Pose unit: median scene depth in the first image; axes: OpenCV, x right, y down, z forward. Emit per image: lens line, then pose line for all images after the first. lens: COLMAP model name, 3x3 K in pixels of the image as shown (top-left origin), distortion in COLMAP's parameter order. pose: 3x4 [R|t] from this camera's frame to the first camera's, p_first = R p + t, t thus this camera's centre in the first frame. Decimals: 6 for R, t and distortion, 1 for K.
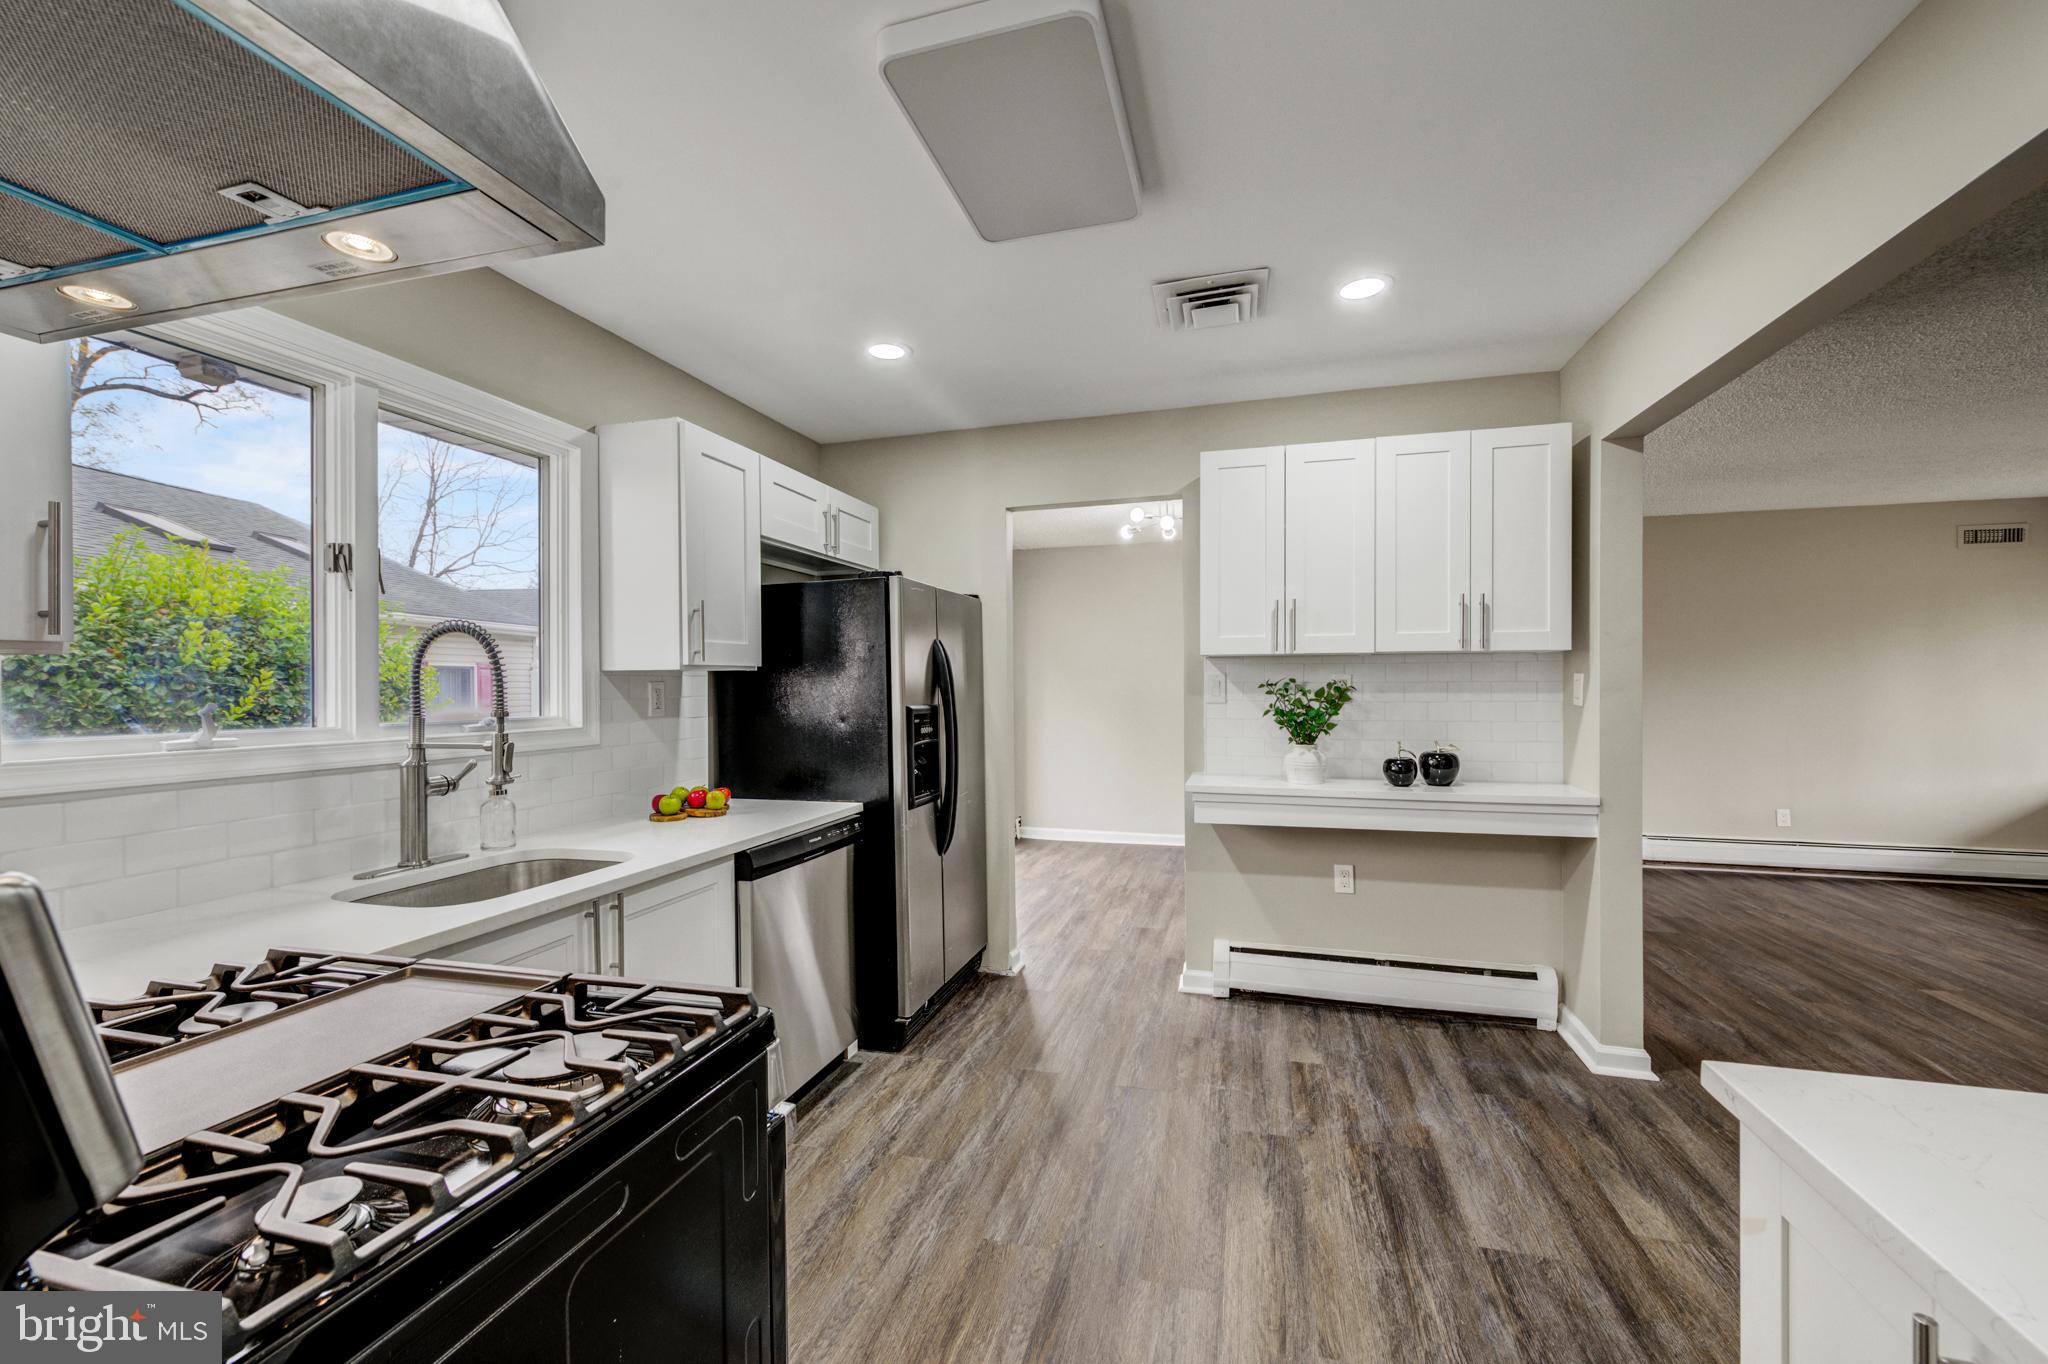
lens RADIAL K [[804.8, 0, 1036.8], [0, 804.8, 683.8], [0, 0, 1]] dist [0.006727, -0.000828]
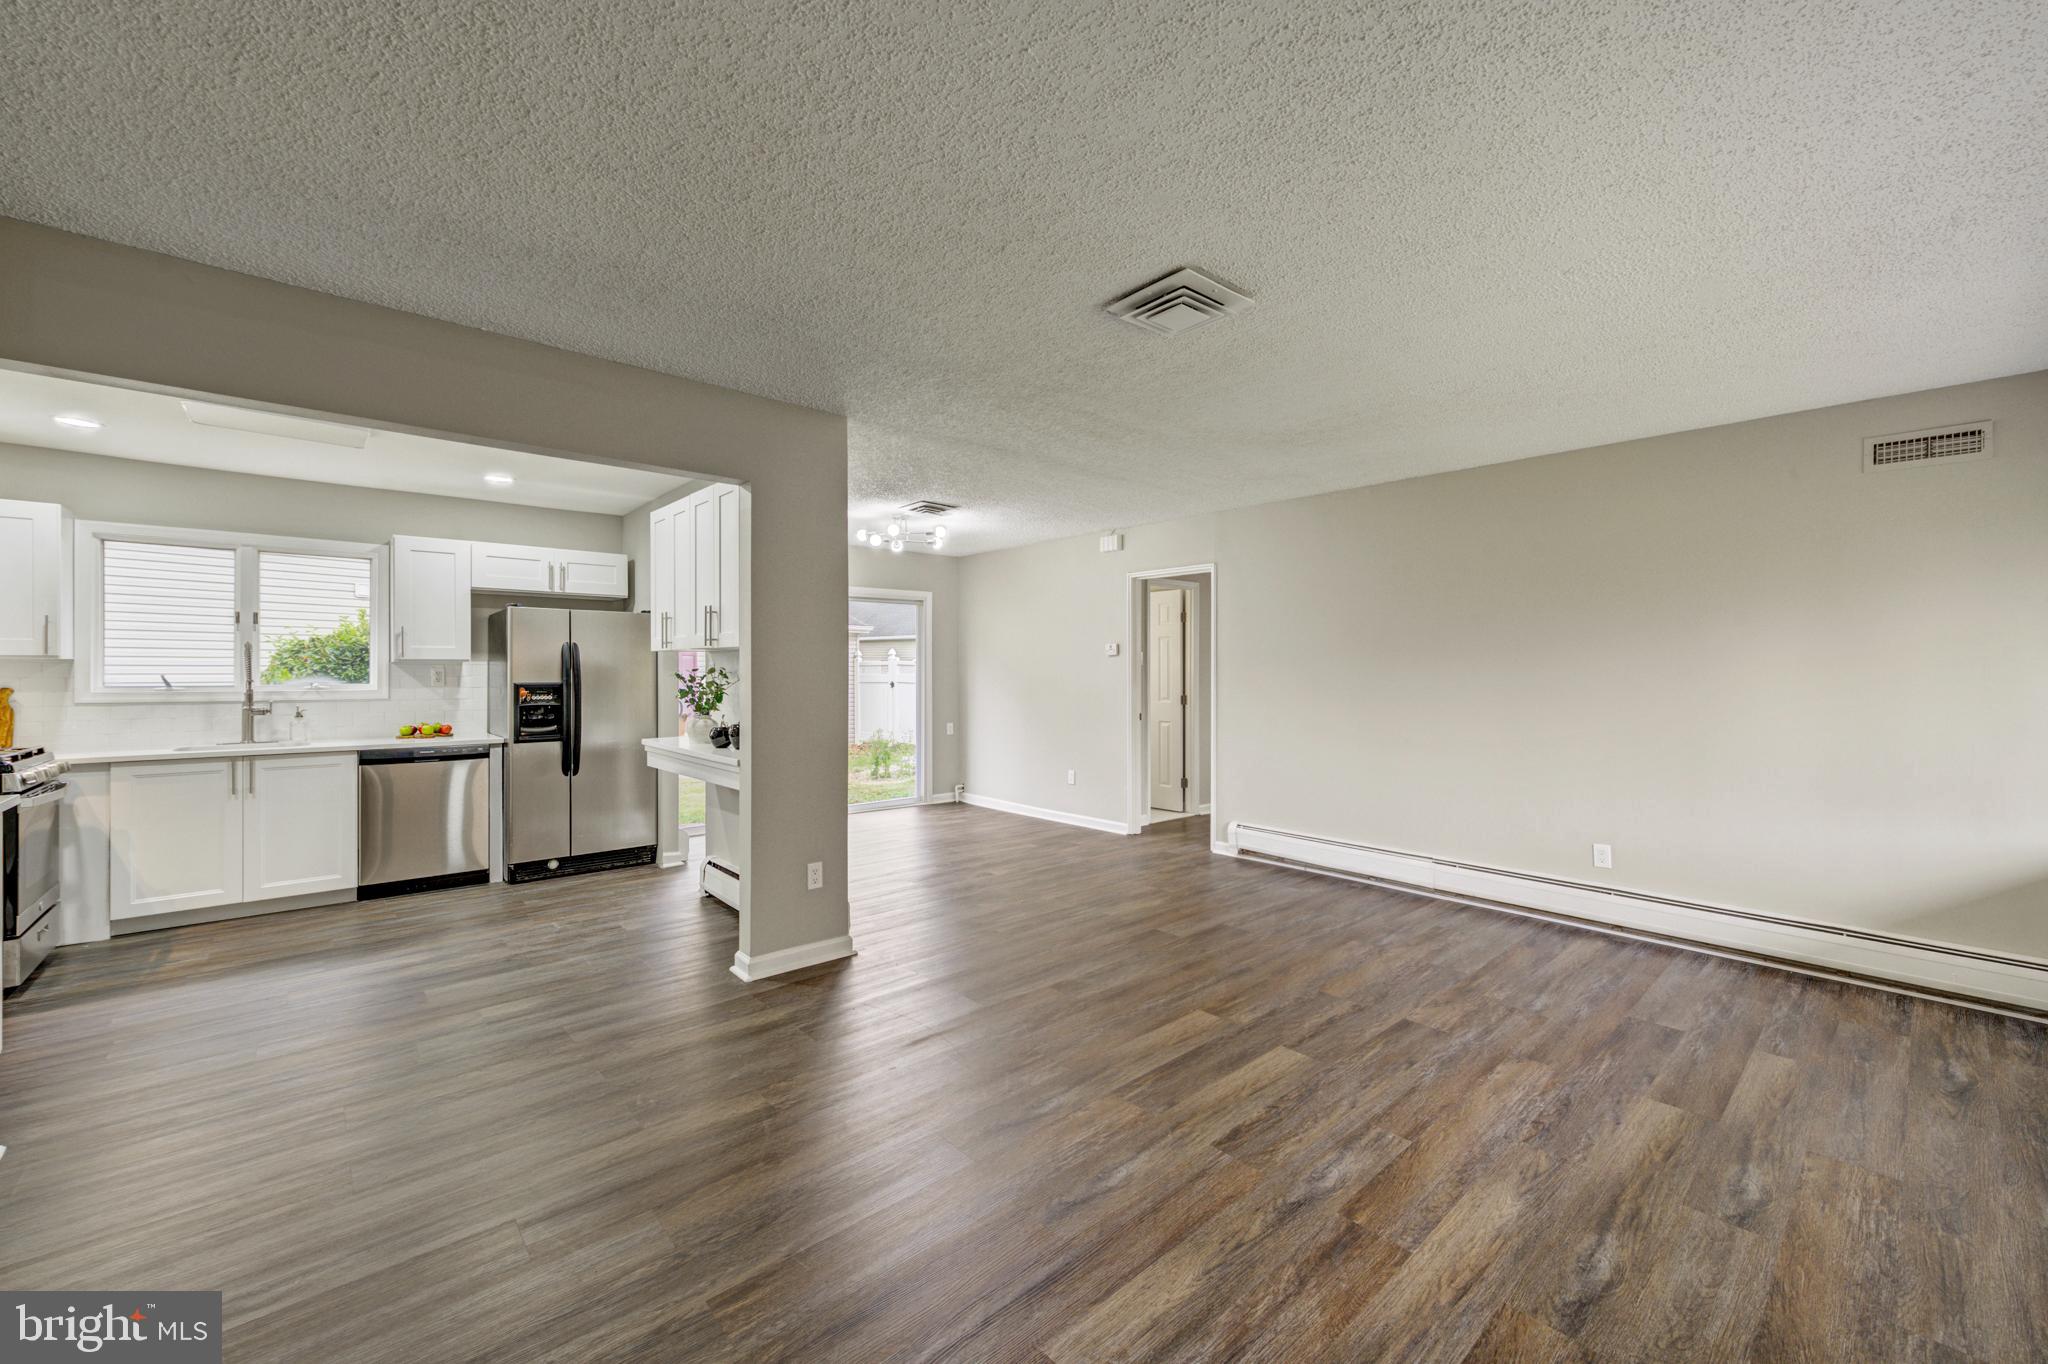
lens RADIAL K [[804.8, 0, 1015.6], [0, 804.8, 657.6], [0, 0, 1]] dist [0.006727, -0.000828]
pose [[0.837695, -0.002020, -0.546135, 1.568360], [-0.005897, 0.999901, -0.012743, -0.008302], [0.546107, 0.013896, 0.837600, 0.136972]]
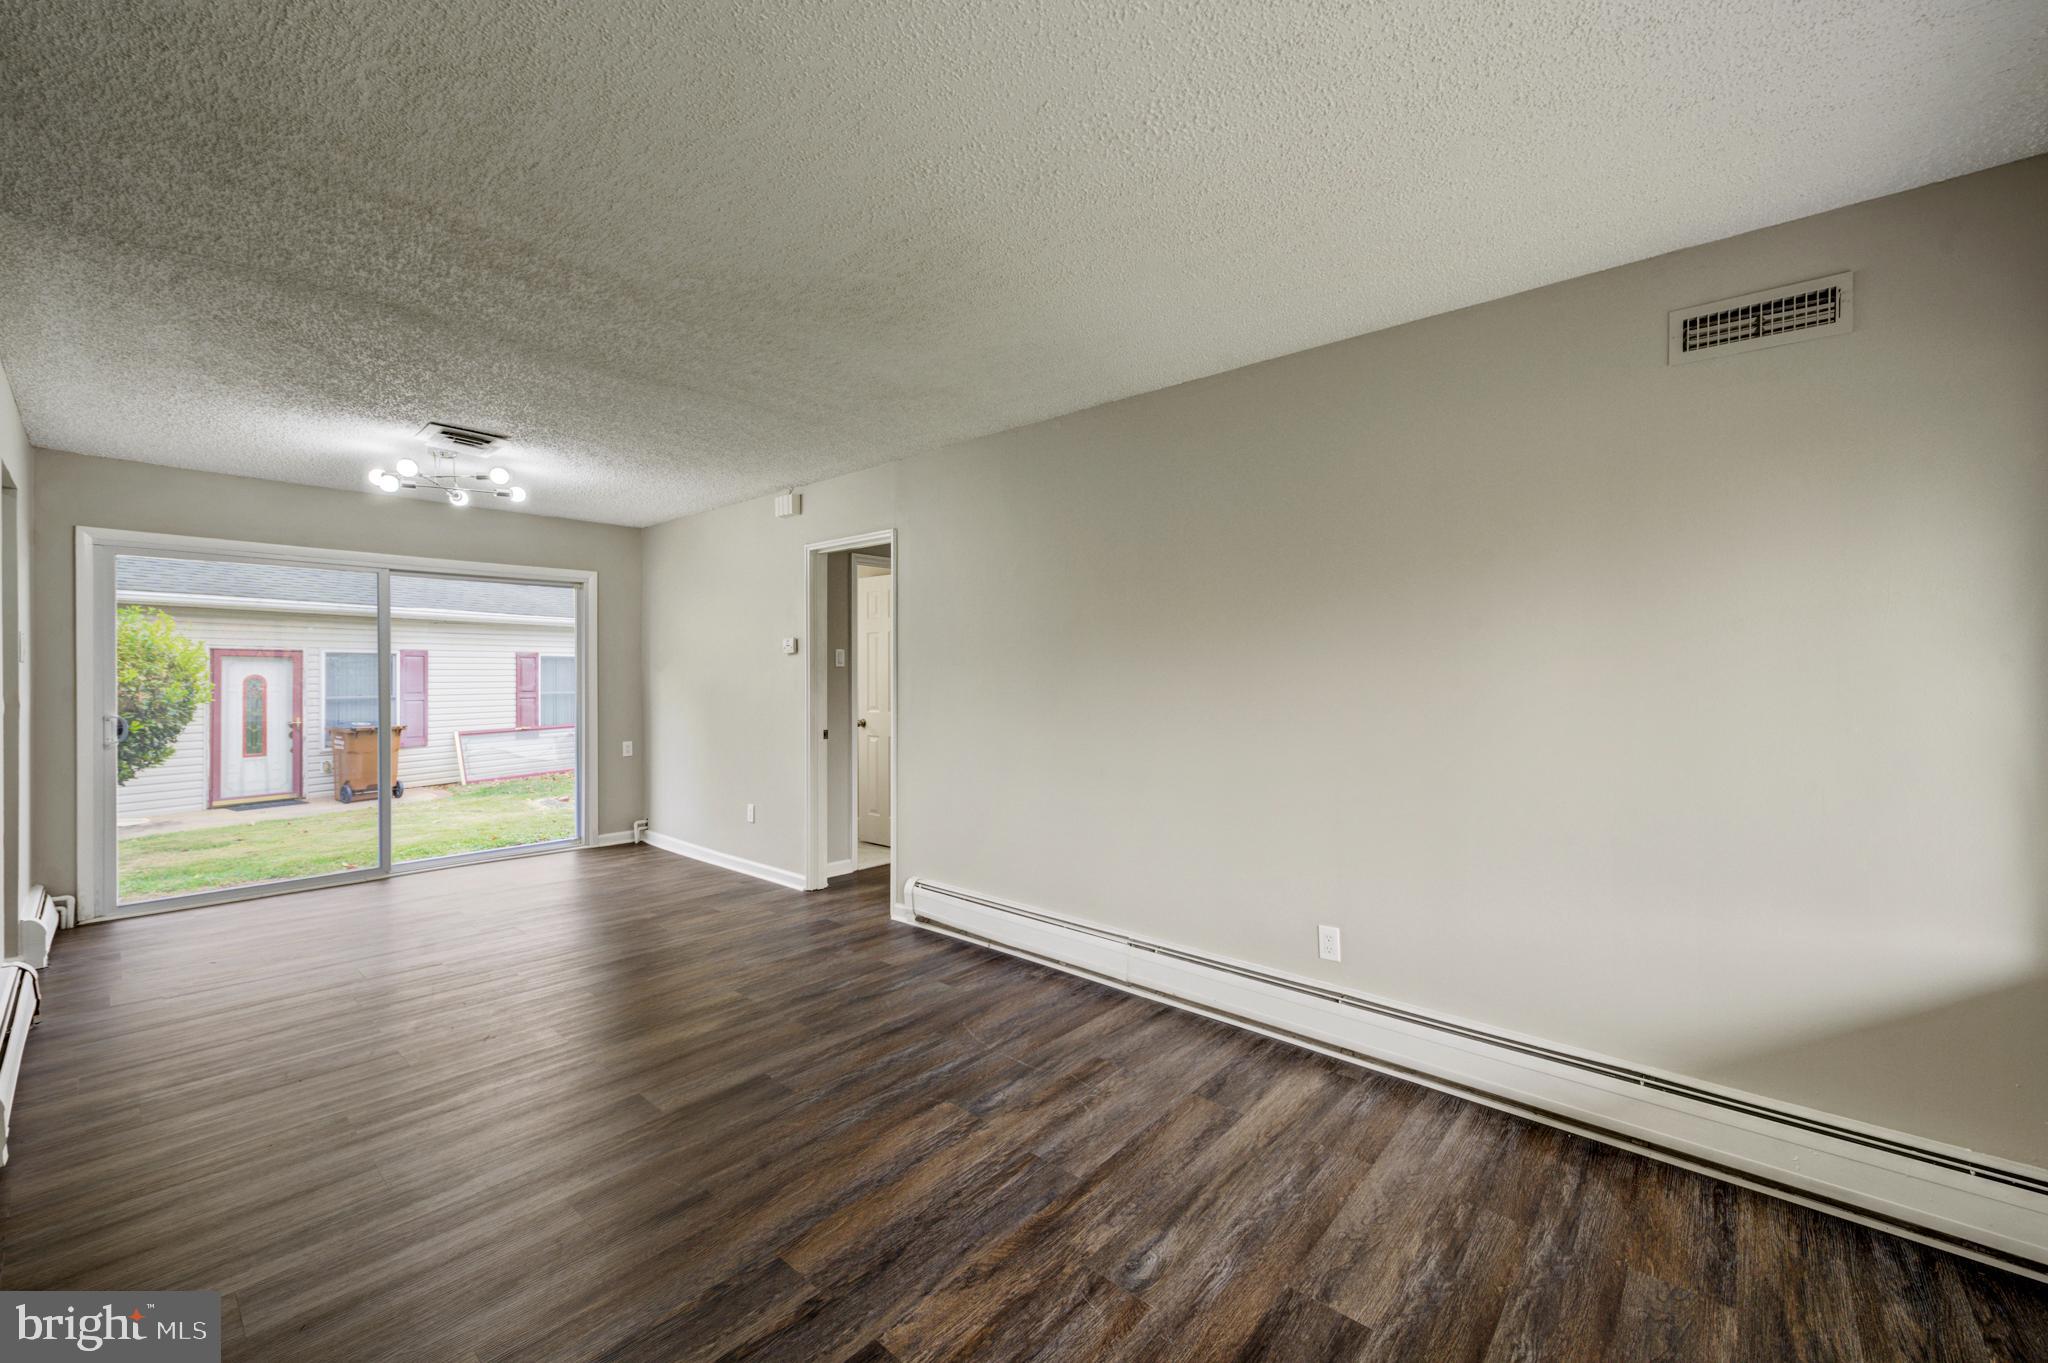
lens RADIAL K [[826.7, 0, 994.0], [0, 826.7, 661.6], [0, 0, 1]] dist [0.007550, -0.000853]
pose [[0.894866, -0.000771, -0.446334, 1.730063], [-0.005042, 0.999917, -0.011837, -0.009069], [0.446306, 0.012843, 0.894788, 0.779551]]
